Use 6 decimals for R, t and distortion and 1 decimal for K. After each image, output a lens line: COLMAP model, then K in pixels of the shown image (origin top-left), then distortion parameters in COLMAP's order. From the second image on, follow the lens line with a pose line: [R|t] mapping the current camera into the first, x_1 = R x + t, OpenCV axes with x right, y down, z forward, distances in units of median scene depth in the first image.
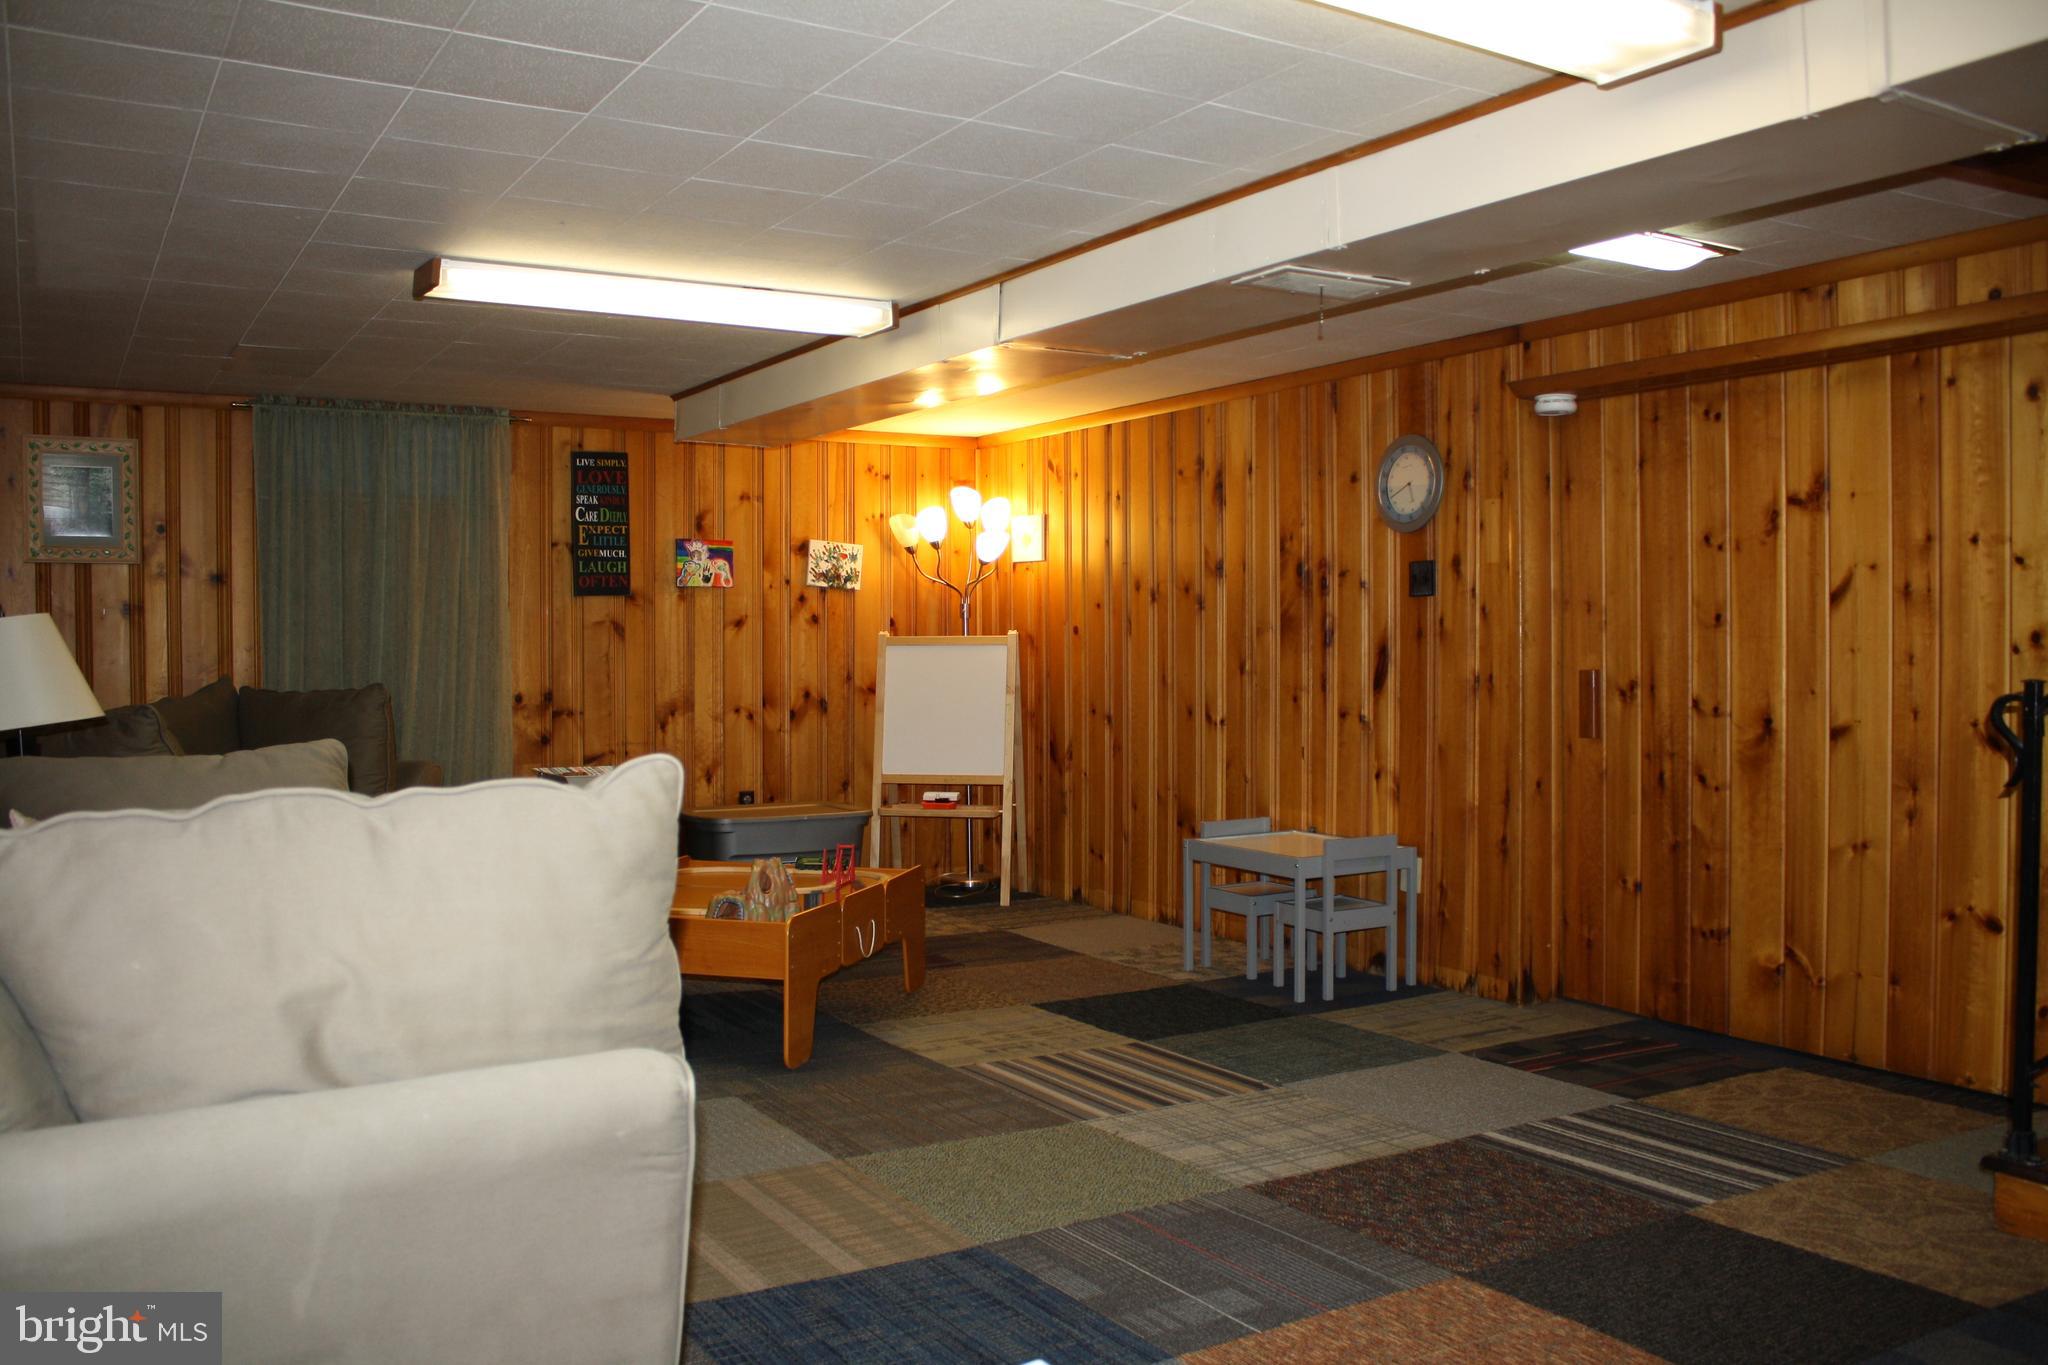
lens RADIAL K [[1703.0, 0, 1016.3], [0, 1703.0, 697.5], [0, 0, 1]] dist [-0.154964, 0.124370]
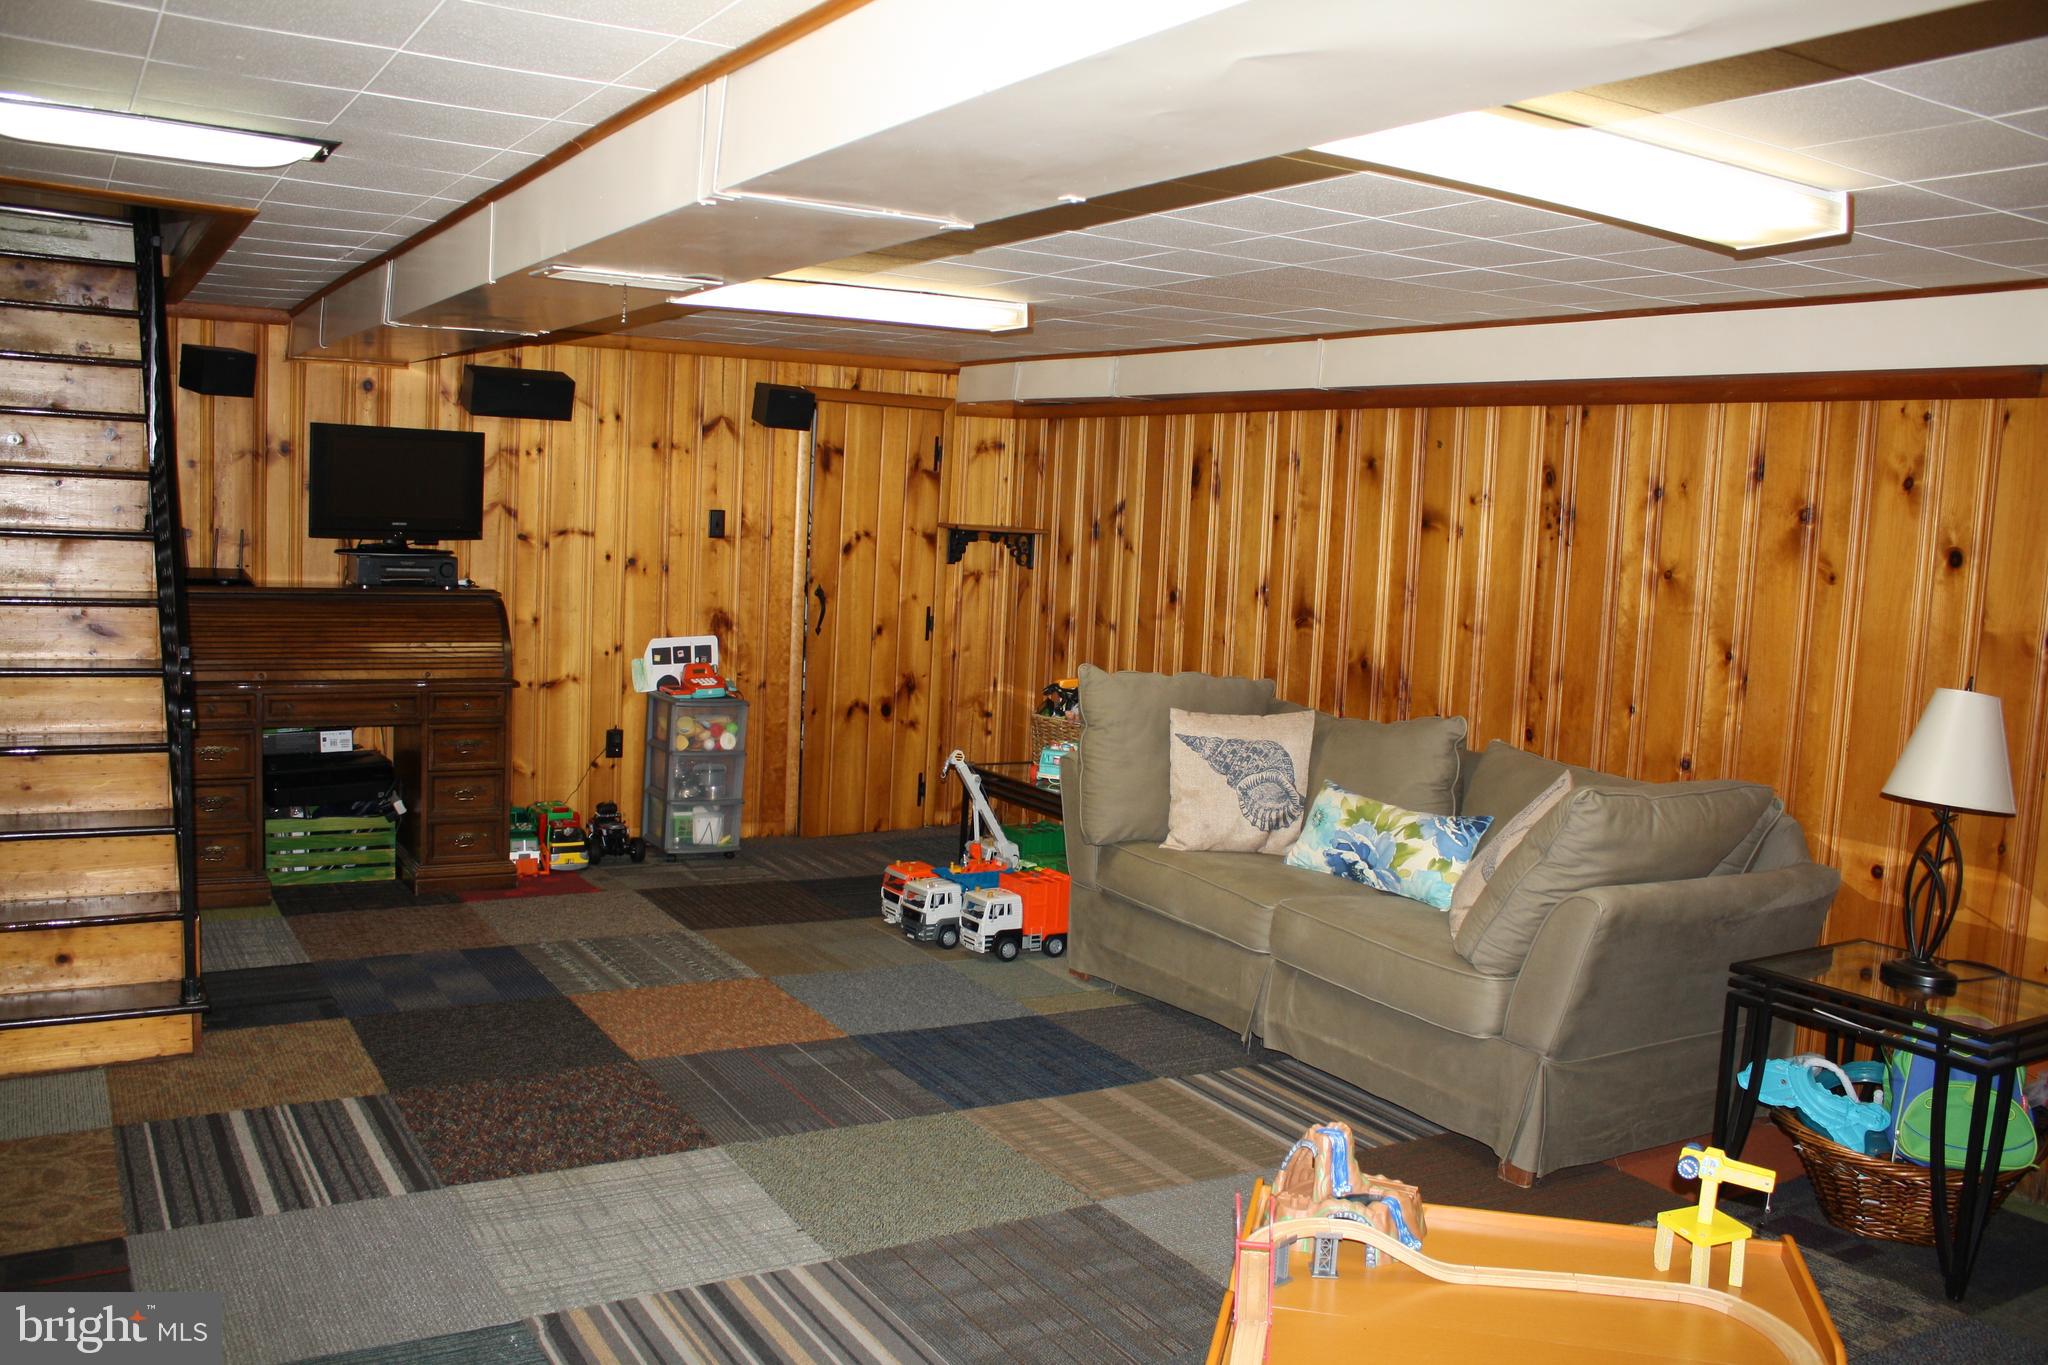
lens RADIAL K [[1703.0, 0, 1016.3], [0, 1703.0, 697.5], [0, 0, 1]] dist [-0.154964, 0.124370]
pose [[-0.998938, -0.045482, -0.007309, -0.019585], [-0.046057, 0.989142, 0.139559, -0.080979], [0.000882, 0.139748, -0.990187, 1.008045]]
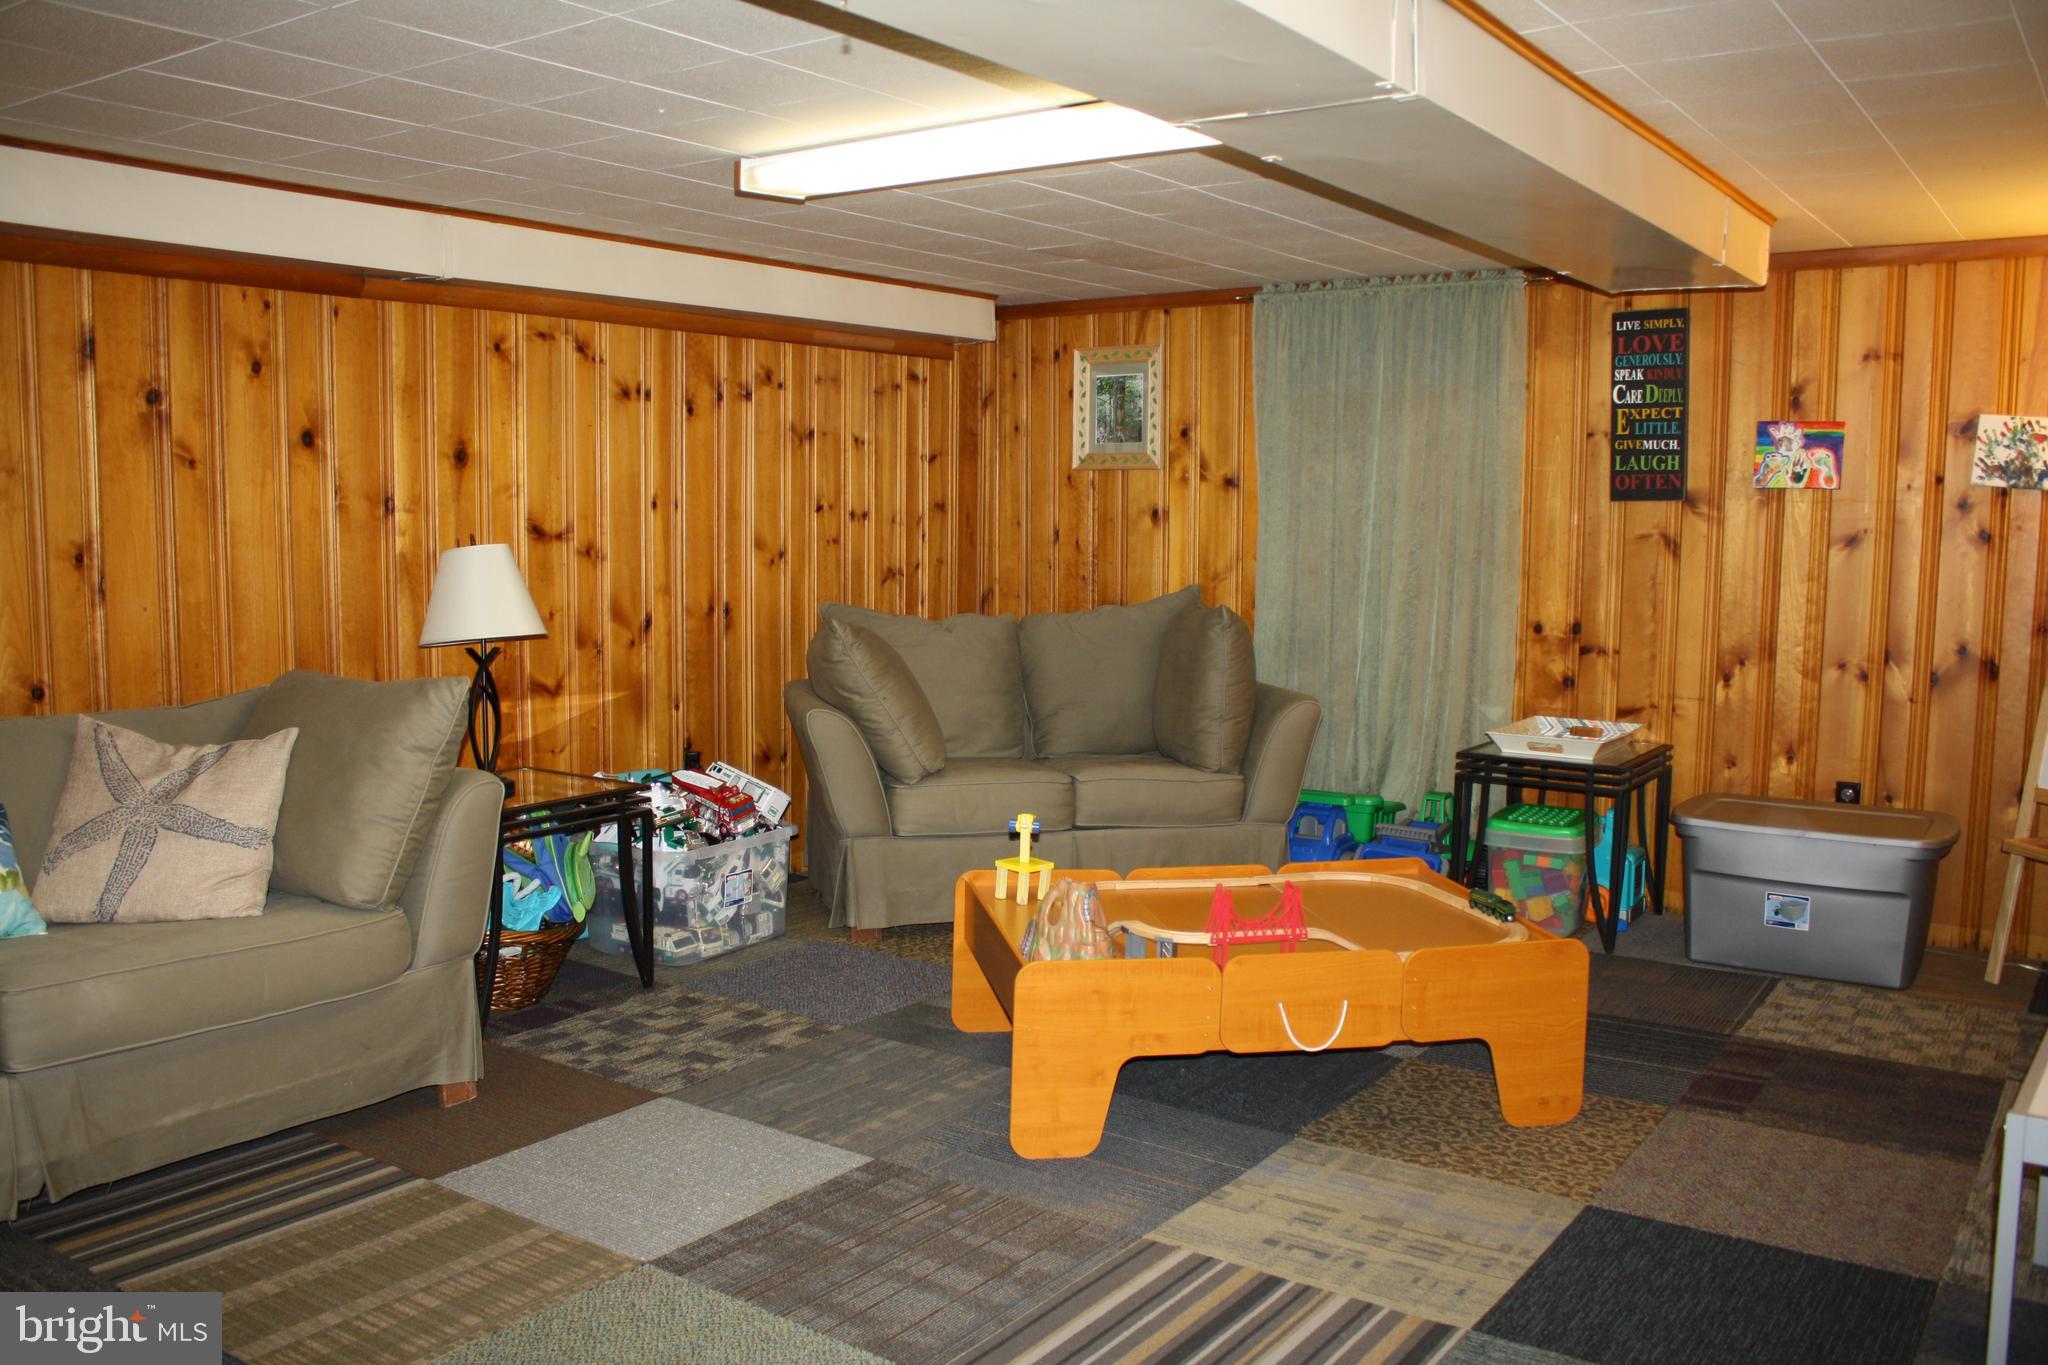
lens RADIAL K [[1703.0, 0, 1016.3], [0, 1703.0, 697.5], [0, 0, 1]] dist [-0.154964, 0.124370]
pose [[0.397086, 0.106878, -0.911537, 0.339548], [-0.032236, 0.994208, 0.102529, -0.040275], [0.917215, -0.011328, 0.398231, 0.441912]]
